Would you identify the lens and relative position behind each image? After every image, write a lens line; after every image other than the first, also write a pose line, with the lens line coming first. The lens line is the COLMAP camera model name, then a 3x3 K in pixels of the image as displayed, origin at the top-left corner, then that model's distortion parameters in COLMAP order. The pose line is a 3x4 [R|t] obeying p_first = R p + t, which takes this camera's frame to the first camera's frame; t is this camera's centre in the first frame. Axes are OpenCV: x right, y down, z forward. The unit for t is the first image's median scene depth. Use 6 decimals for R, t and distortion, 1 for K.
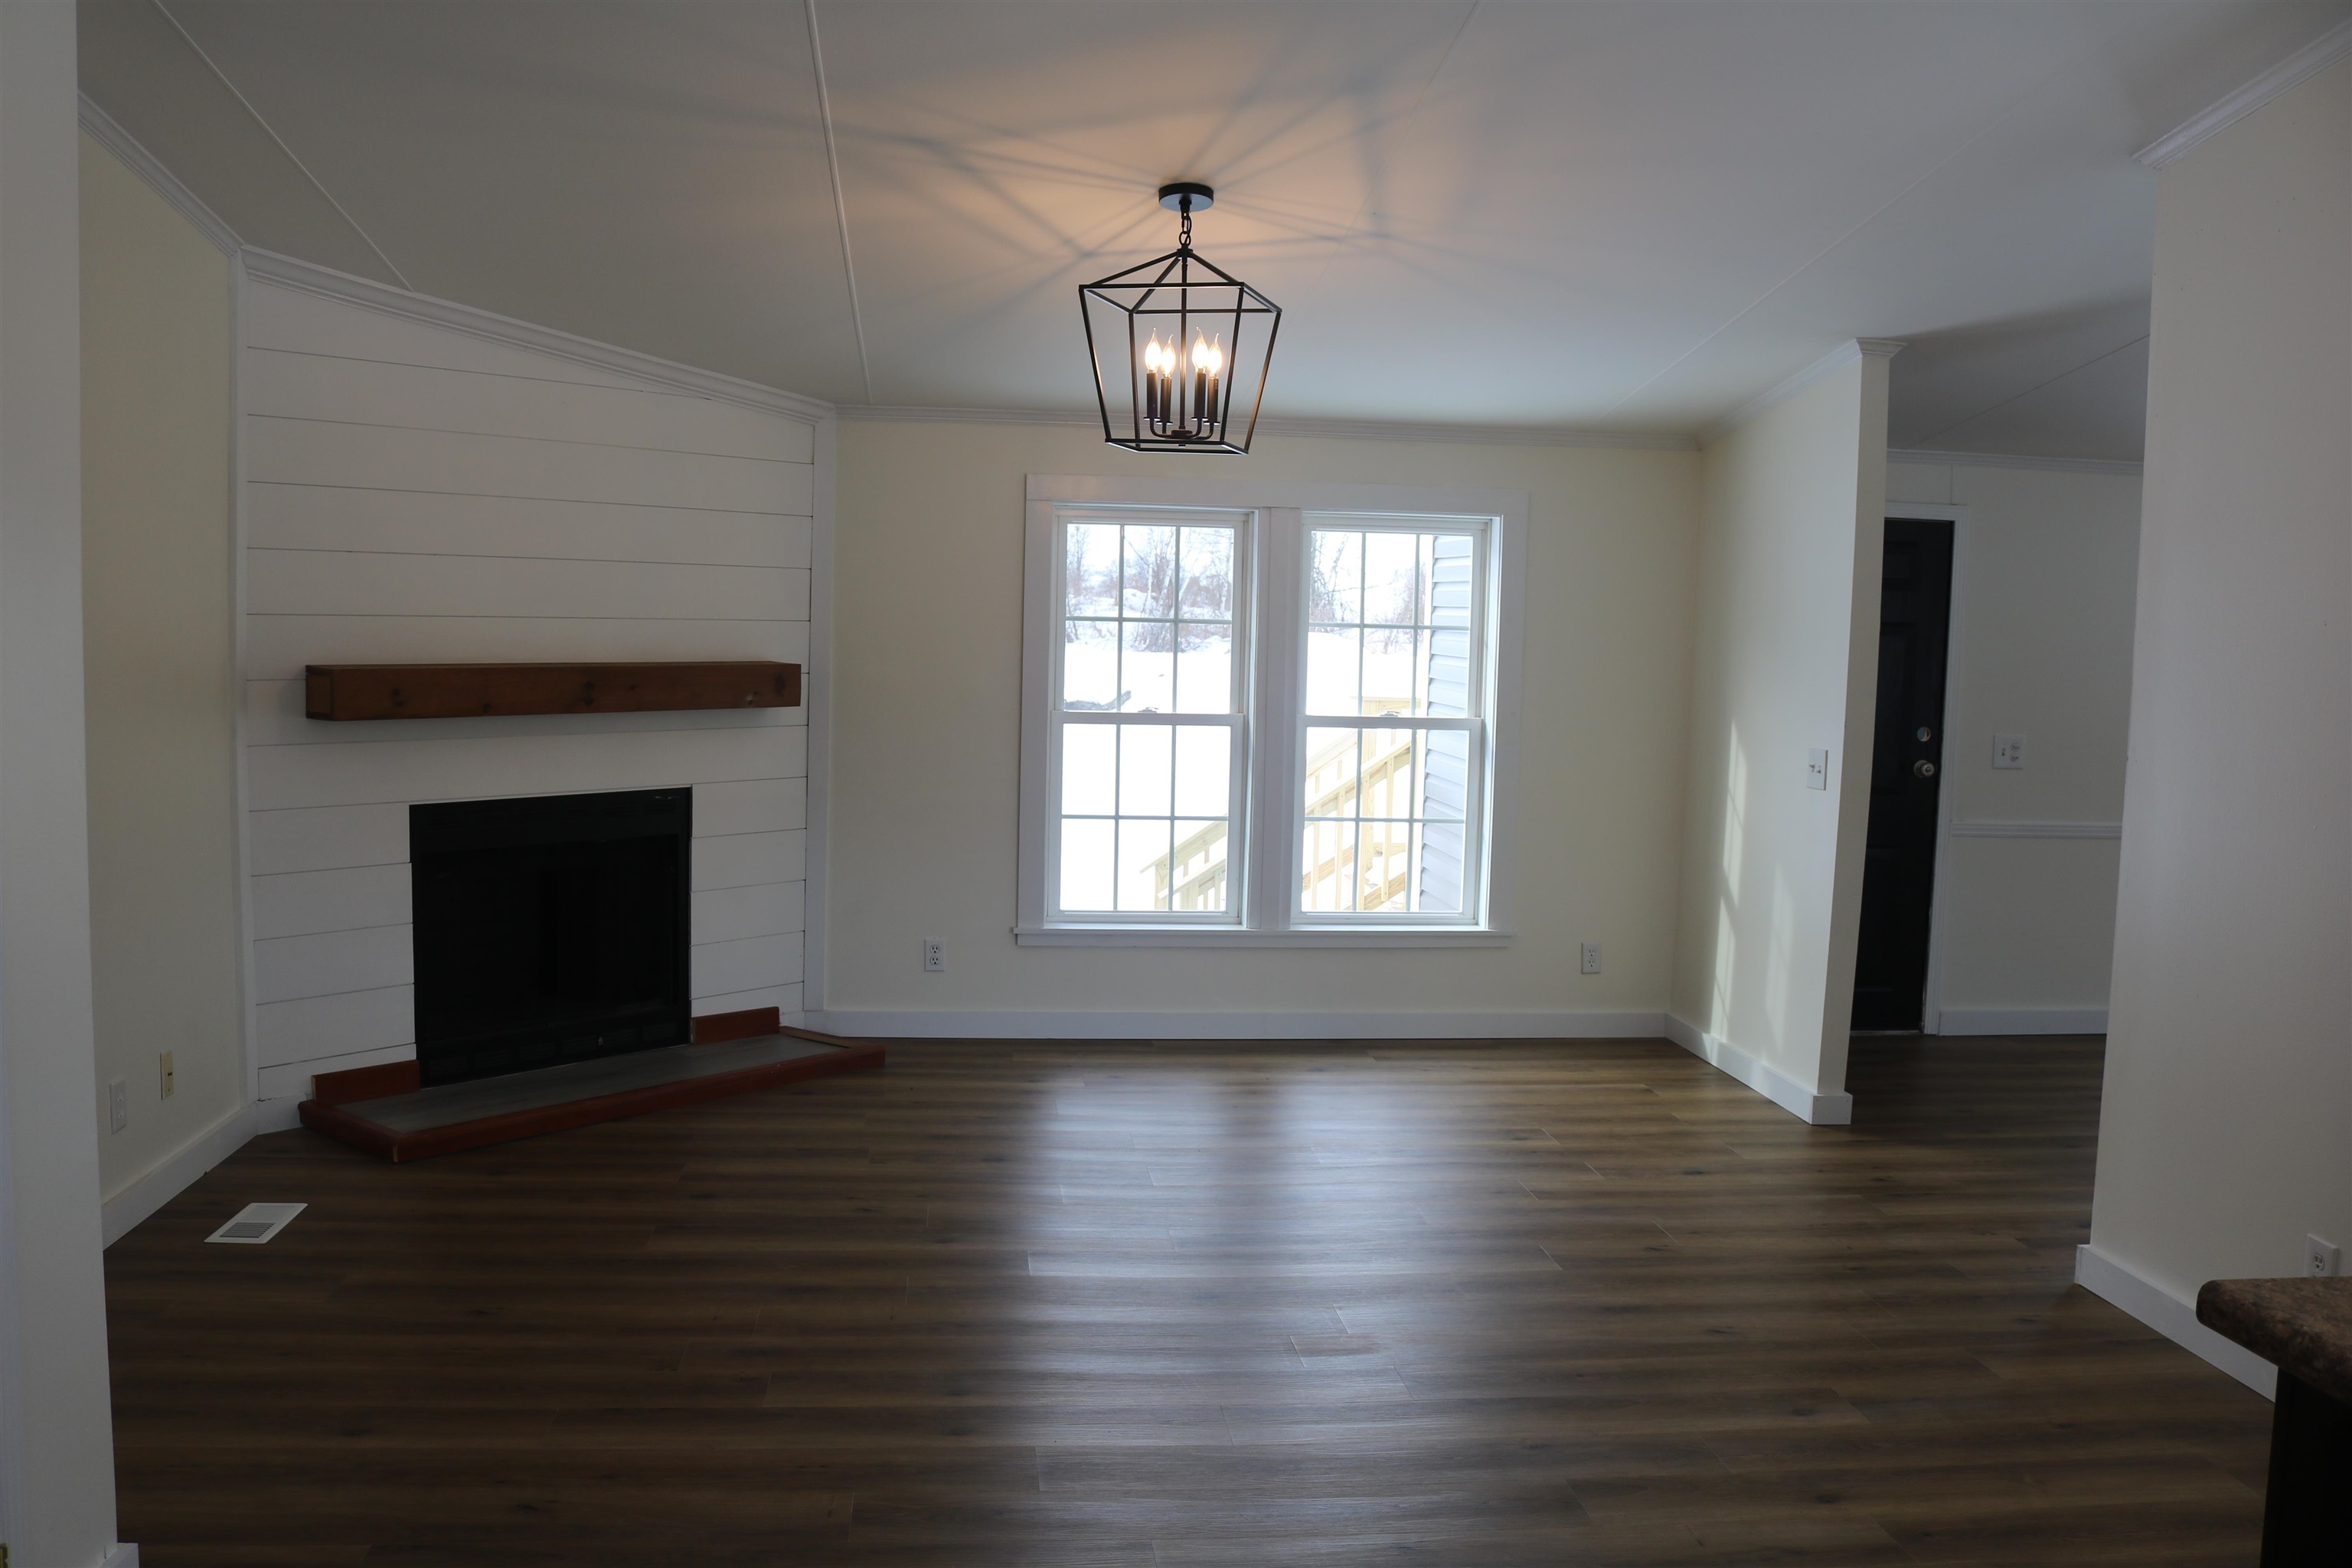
lens RADIAL K [[1952.9, 0, 1176.0], [0, 1952.9, 784.0], [0, 0, 1]] dist [-0.148295, 0.100144]
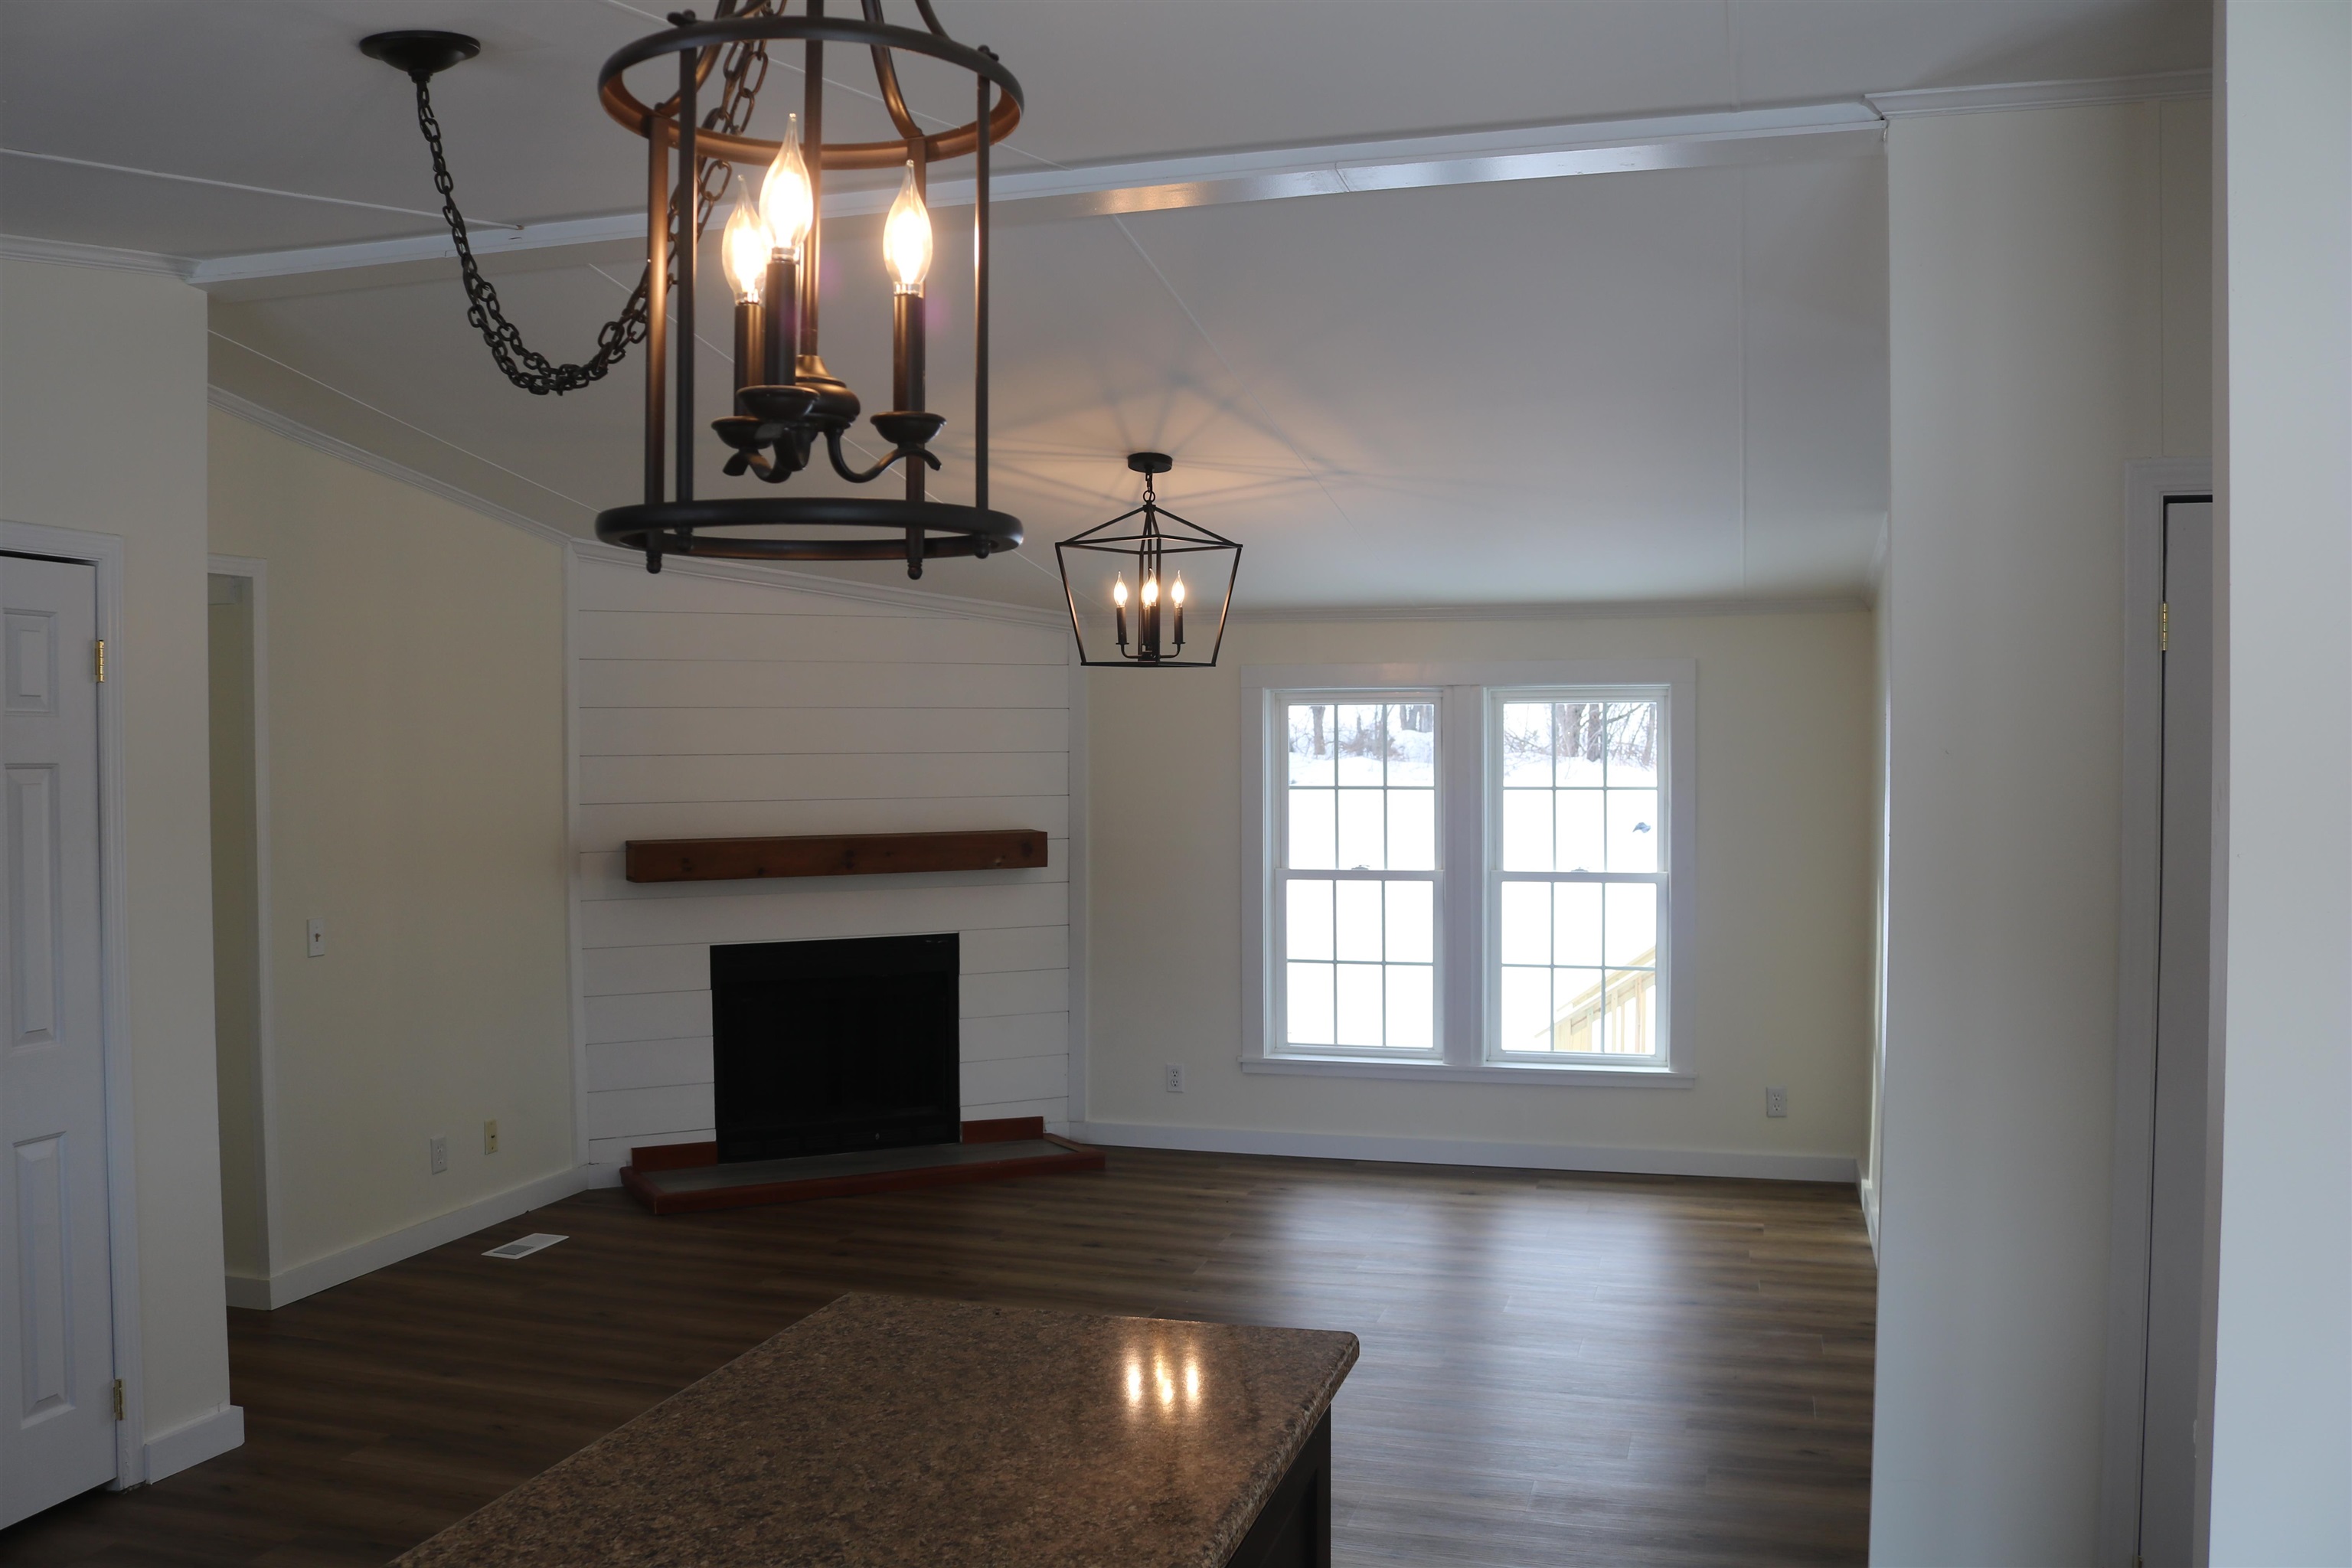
lens RADIAL K [[1952.9, 0, 1176.0], [0, 1952.9, 784.0], [0, 0, 1]] dist [-0.148295, 0.100144]
pose [[0.922443, -0.020691, -0.385579, 0.348593], [-0.005502, 0.997757, -0.066707, -0.010898], [0.386094, 0.063655, 0.920260, -0.090618]]
